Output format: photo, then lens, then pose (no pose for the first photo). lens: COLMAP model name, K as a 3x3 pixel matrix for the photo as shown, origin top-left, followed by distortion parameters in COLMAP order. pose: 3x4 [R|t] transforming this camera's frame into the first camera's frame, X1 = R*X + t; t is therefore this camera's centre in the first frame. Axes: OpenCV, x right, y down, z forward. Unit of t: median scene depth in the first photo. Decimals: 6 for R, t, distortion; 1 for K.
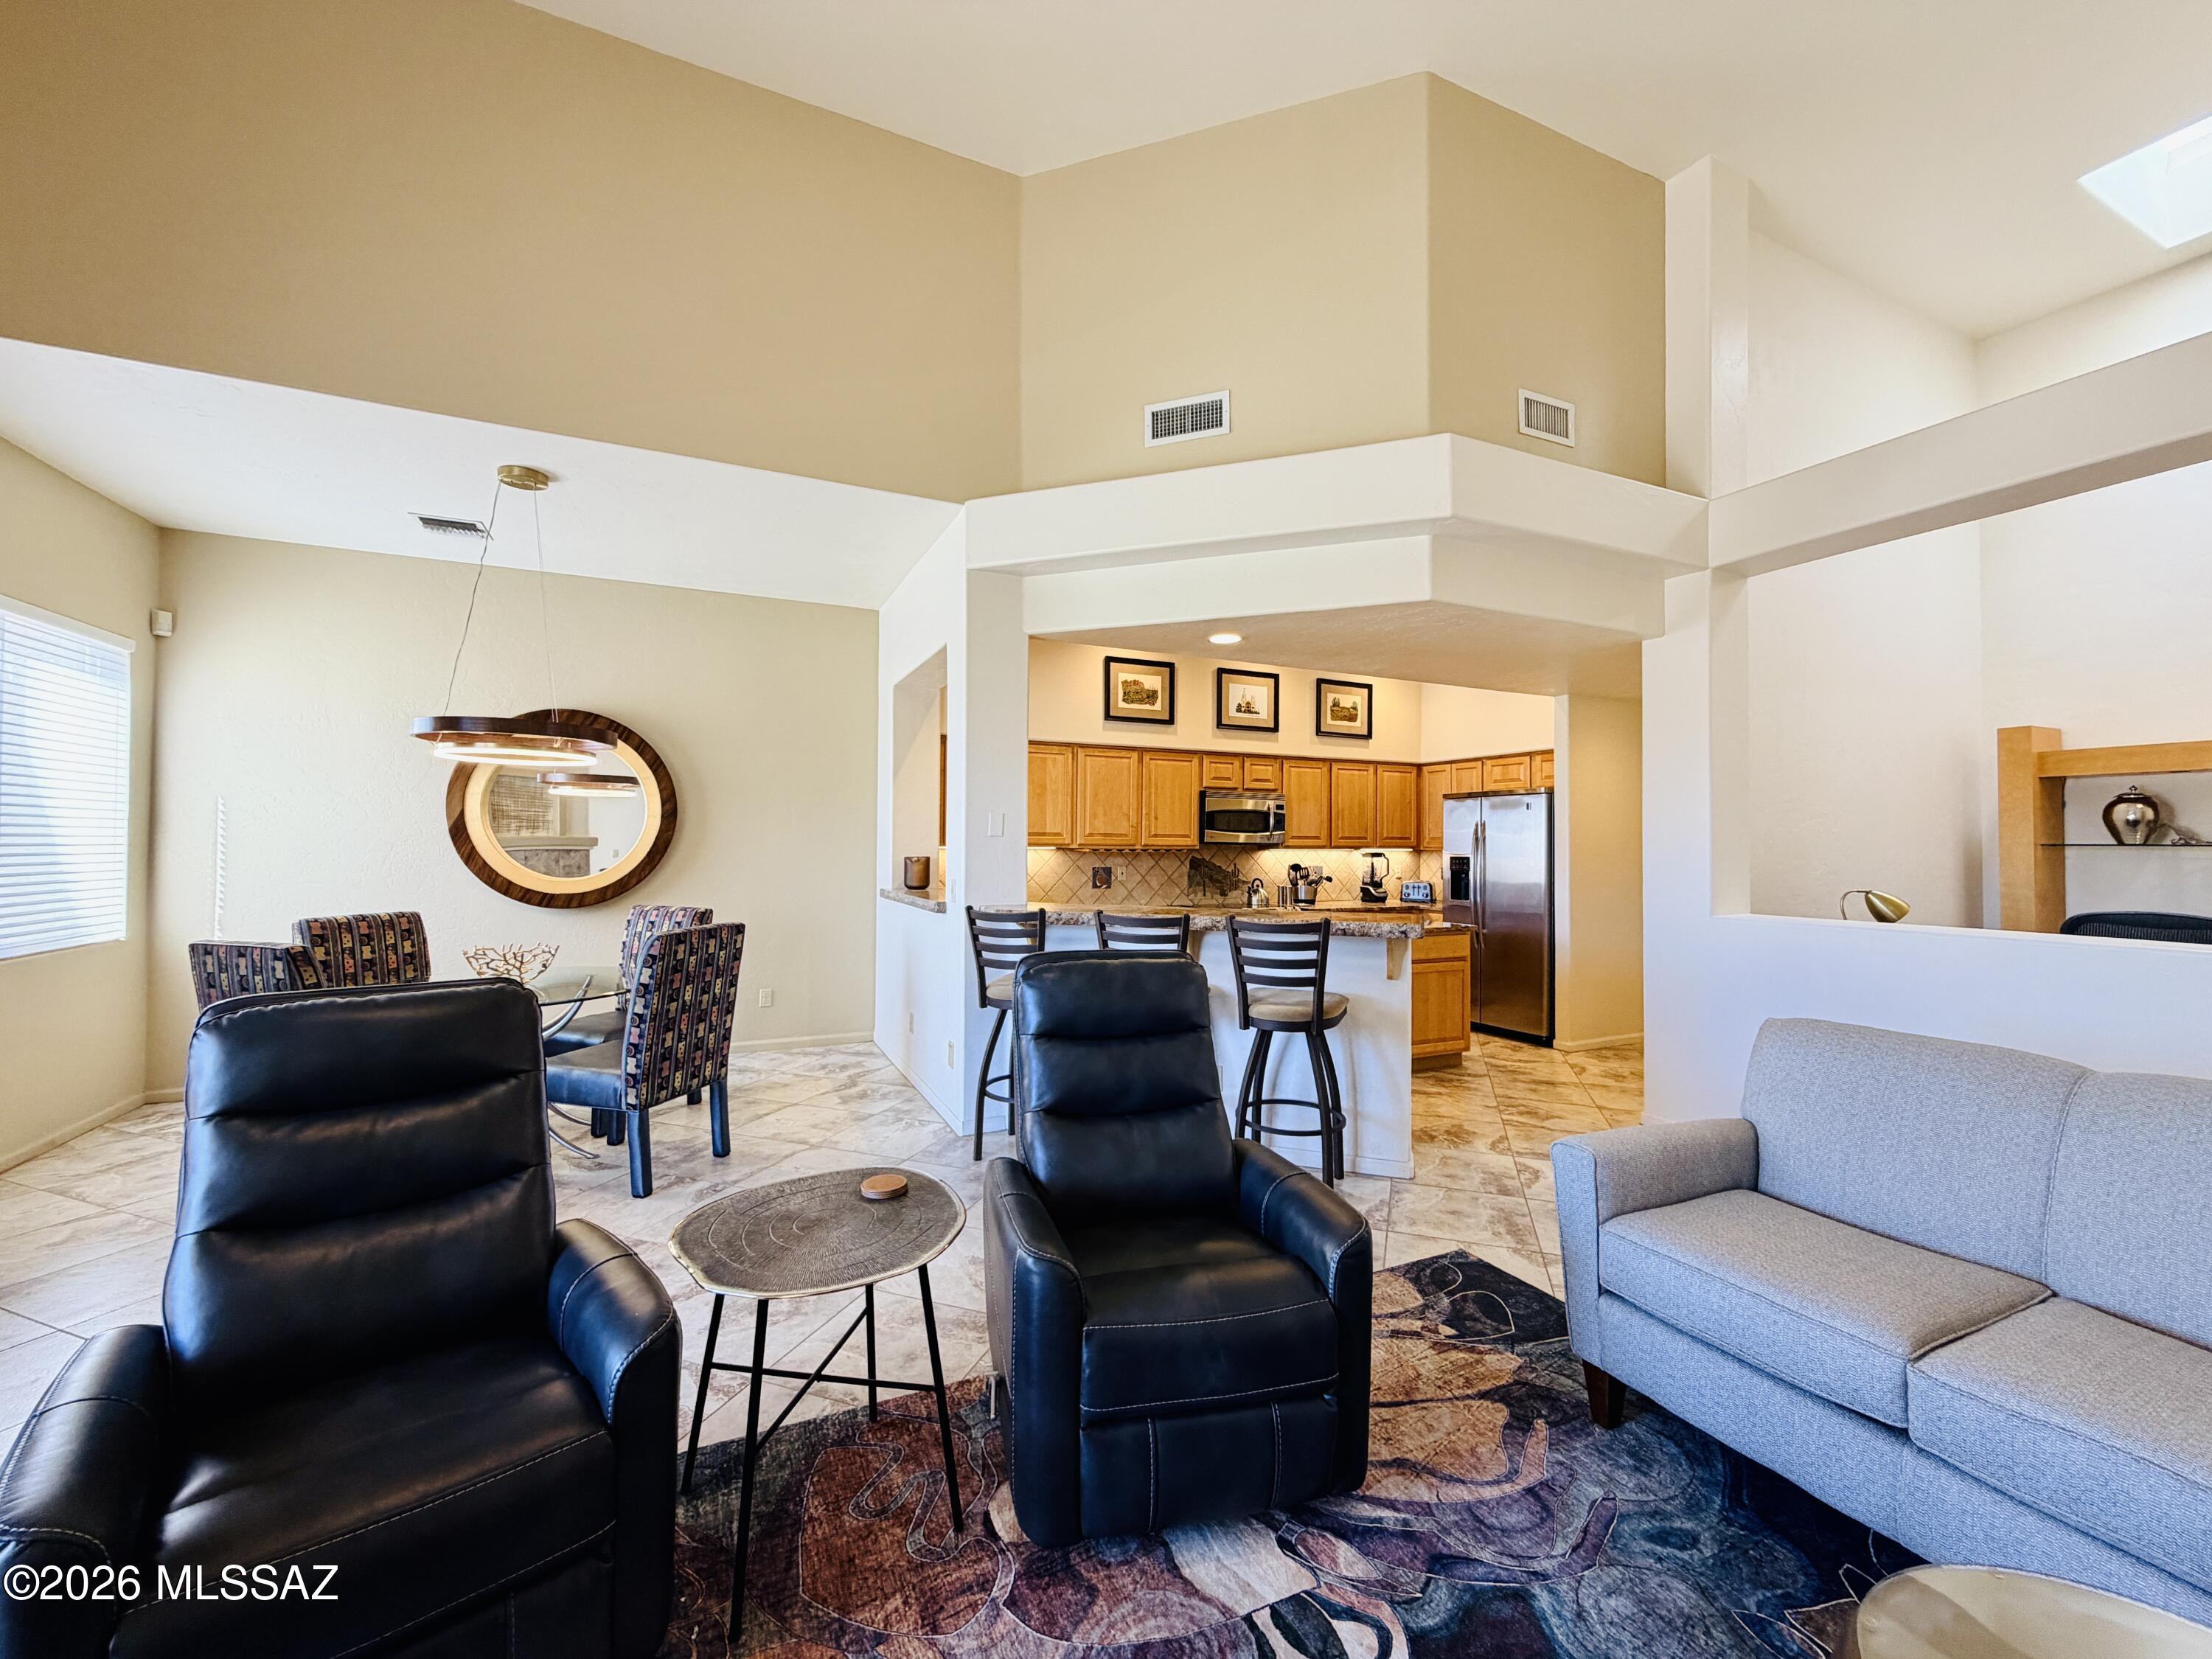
lens RADIAL K [[875.3, 0, 1099.6], [0, 875.3, 828.0], [0, 0, 1]] dist [-0.003022, 0.000530]
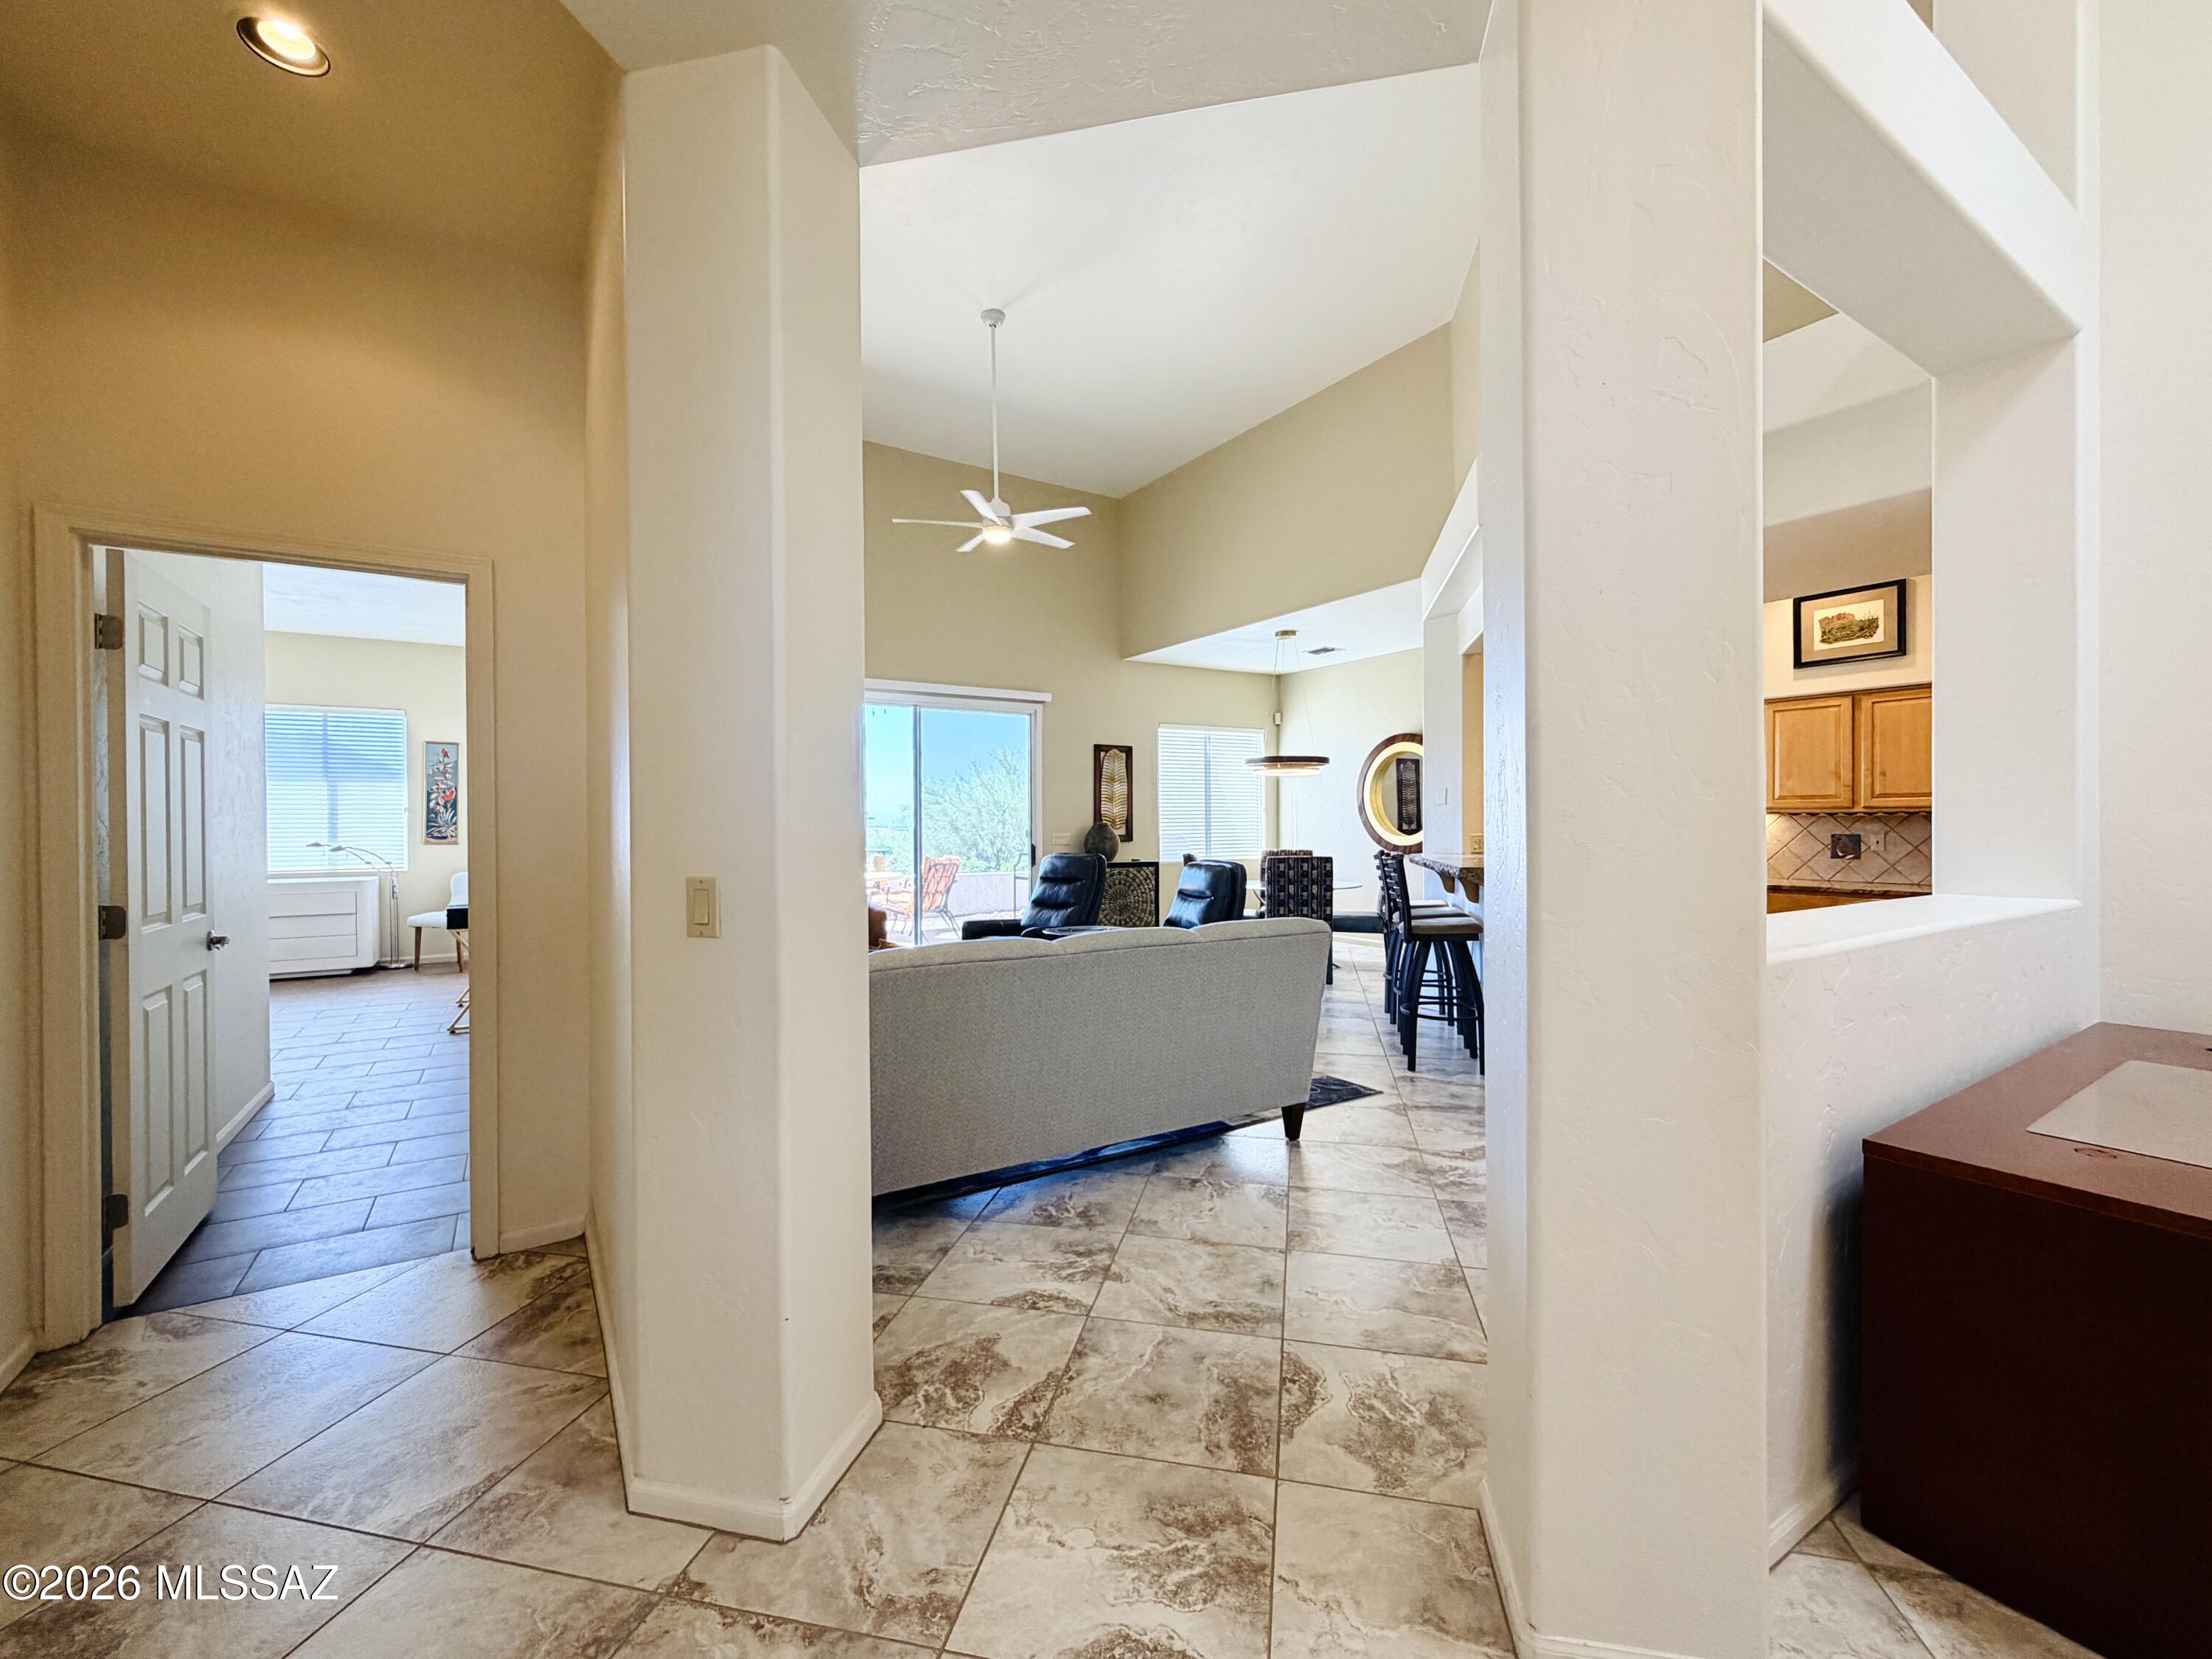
lens RADIAL K [[913.7, 0, 1096.9], [0, 913.7, 827.0], [0, 0, 1]] dist [0.000395, 0.000088]
pose [[0.125412, 0.000937, -0.992104, 0.841924], [0.027118, 0.999623, 0.004372, 0.014690], [0.991734, -0.027452, 0.125339, 0.169183]]
